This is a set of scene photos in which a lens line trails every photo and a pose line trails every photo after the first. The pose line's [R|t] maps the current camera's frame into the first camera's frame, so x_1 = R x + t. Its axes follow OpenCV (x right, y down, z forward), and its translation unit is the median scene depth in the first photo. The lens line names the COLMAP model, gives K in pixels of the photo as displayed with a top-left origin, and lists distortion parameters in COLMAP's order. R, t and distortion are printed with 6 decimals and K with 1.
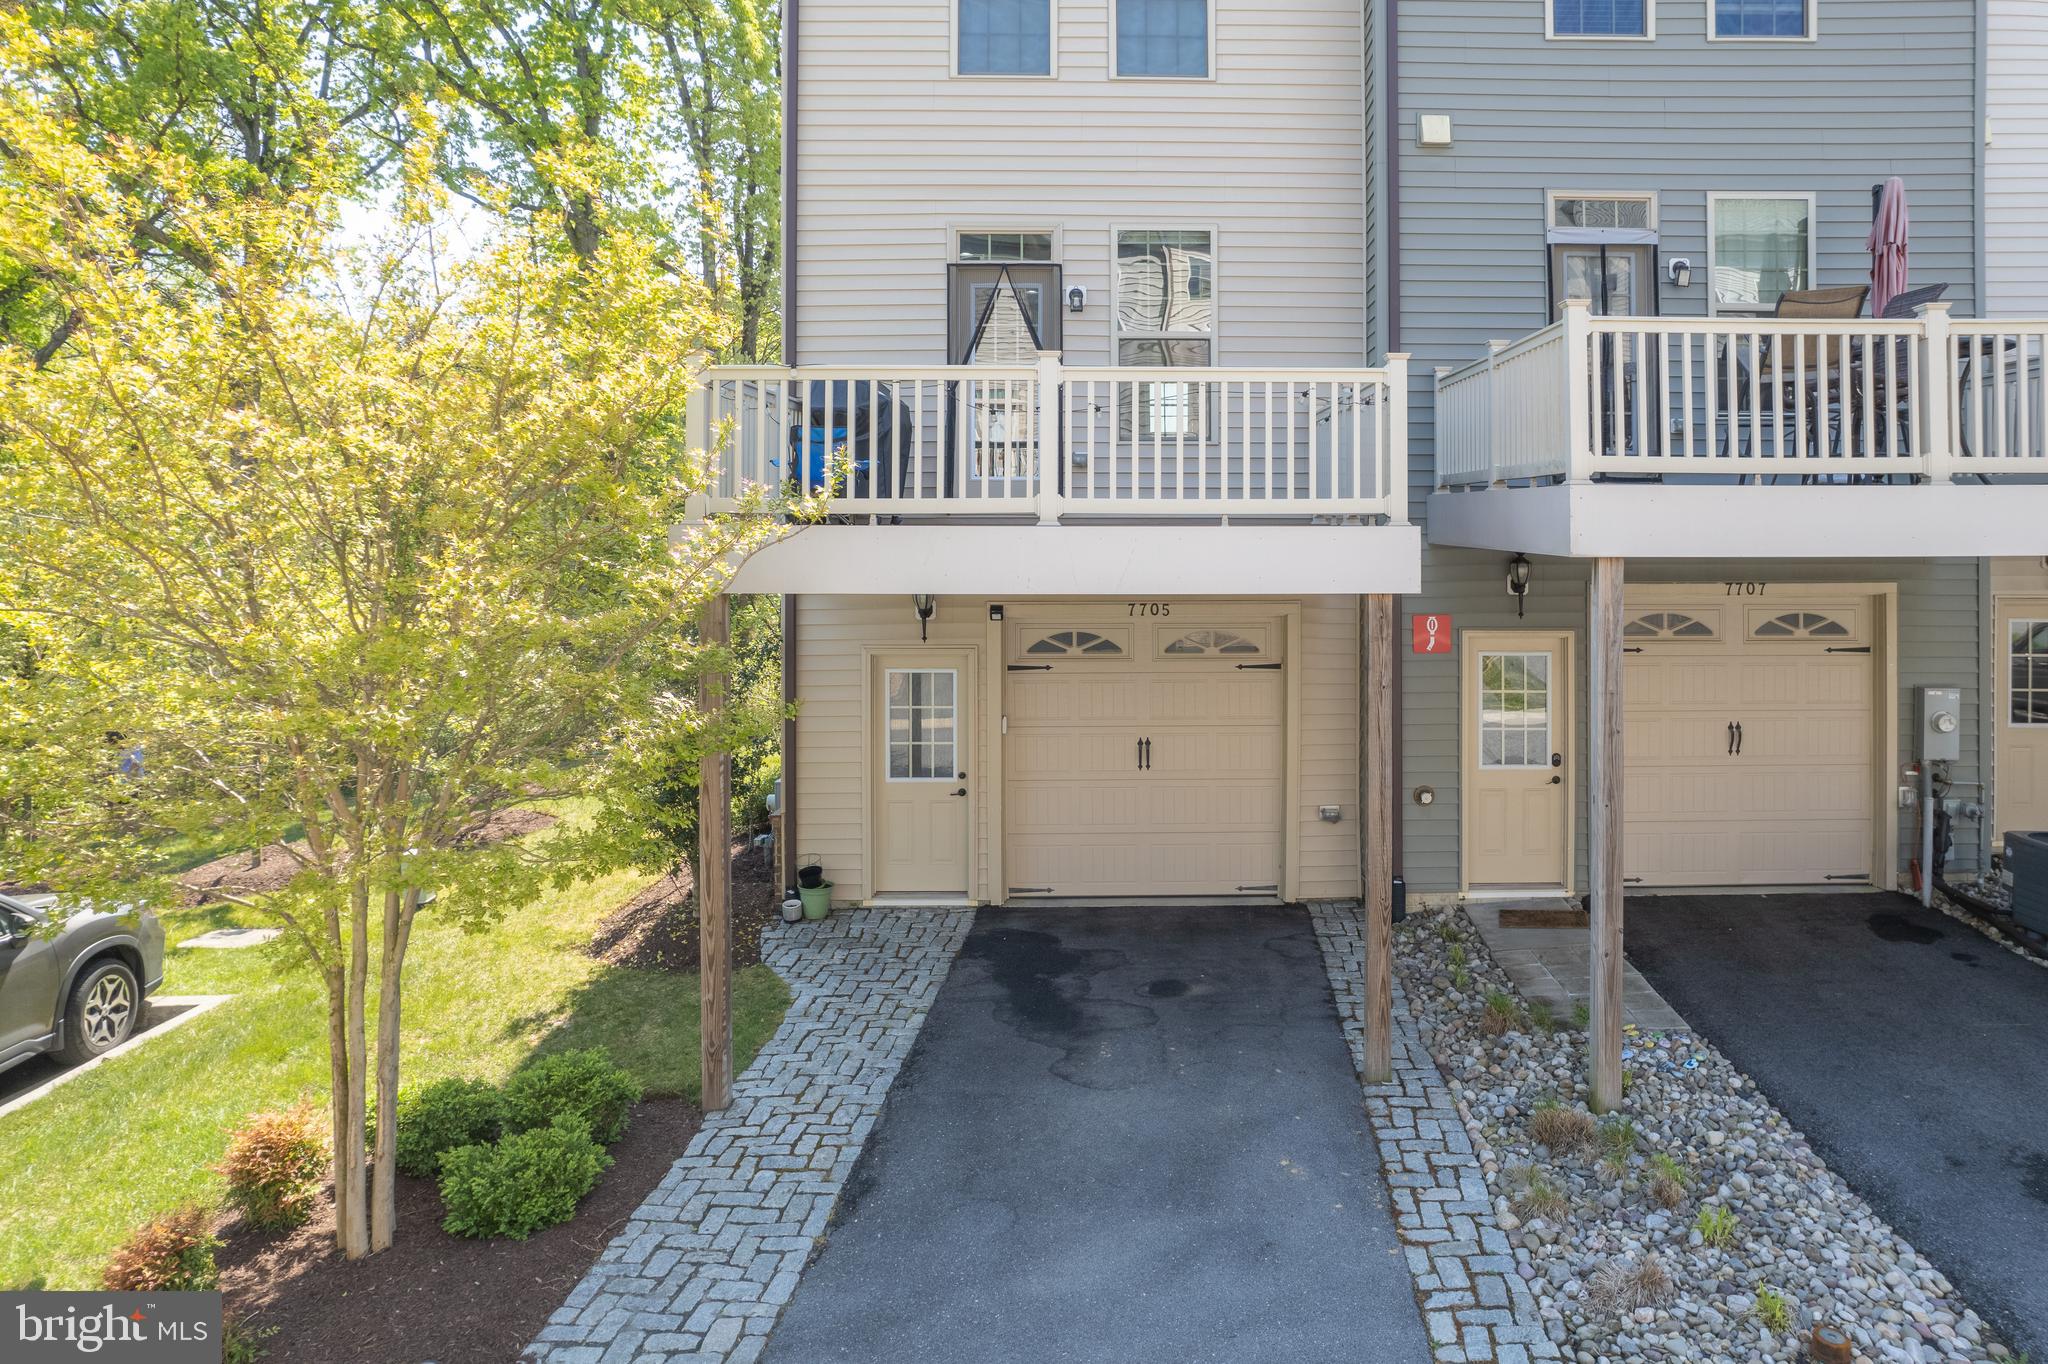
lens RADIAL K [[1303.4, 0, 1127.5], [0, 1303.4, 681.6], [0, 0, 1]] dist [-0.045051, -0.000464]
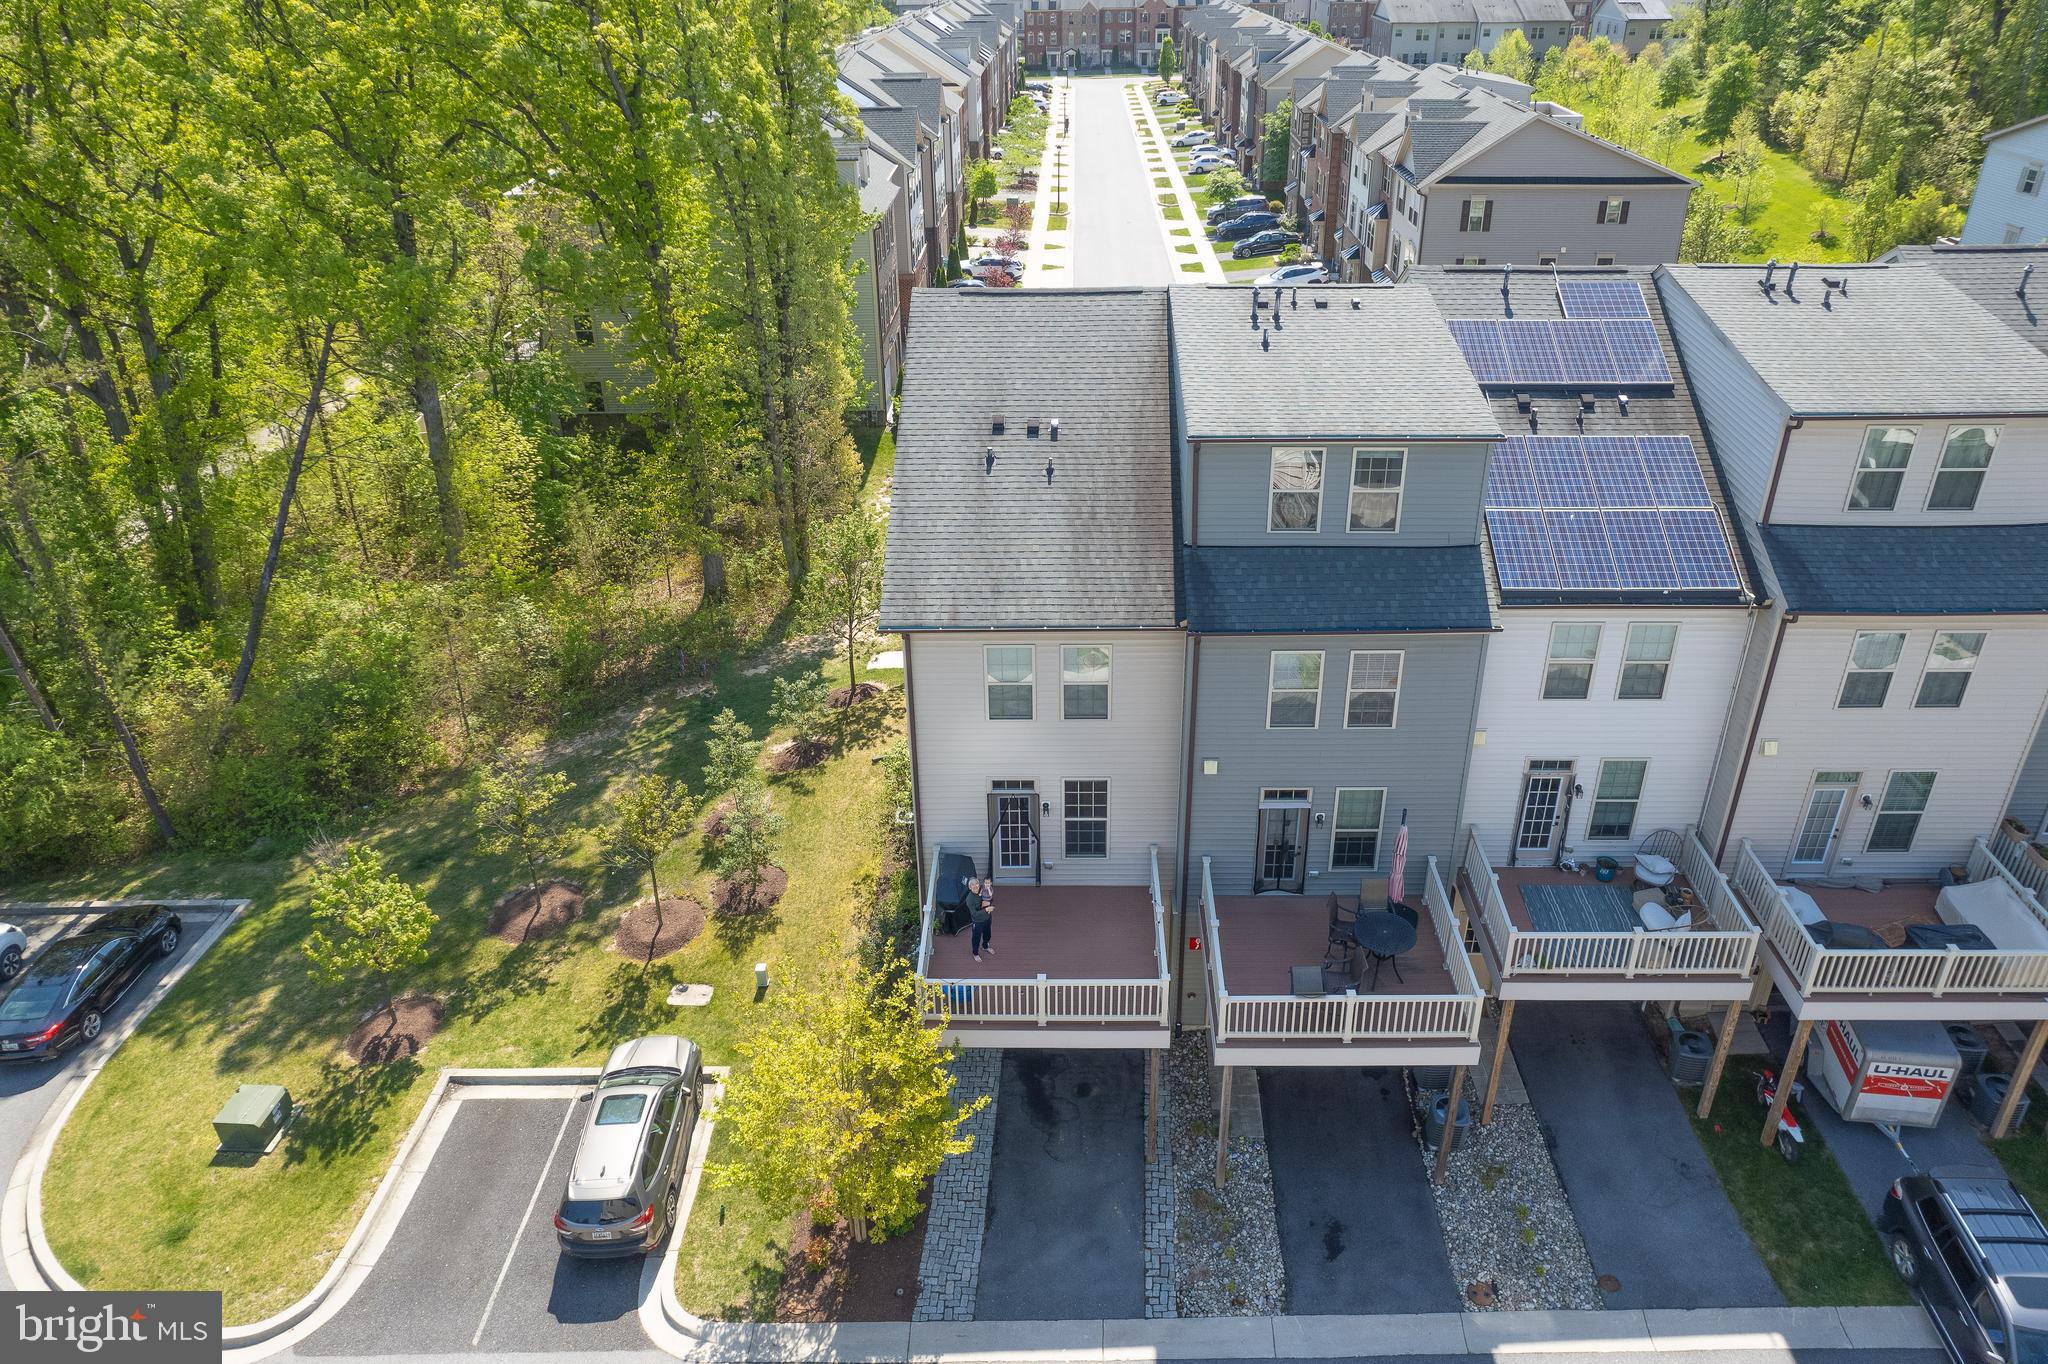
lens RADIAL K [[1316.0, 0, 974.9], [0, 1316.0, 608.4], [0, 0, 1]] dist [-0.040852, -0.001972]
pose [[0.997588, -0.002168, -0.069386, -0.006155], [0.033187, 0.892793, 0.449243, -2.374079], [0.060973, -0.450462, 0.890711, -1.247805]]
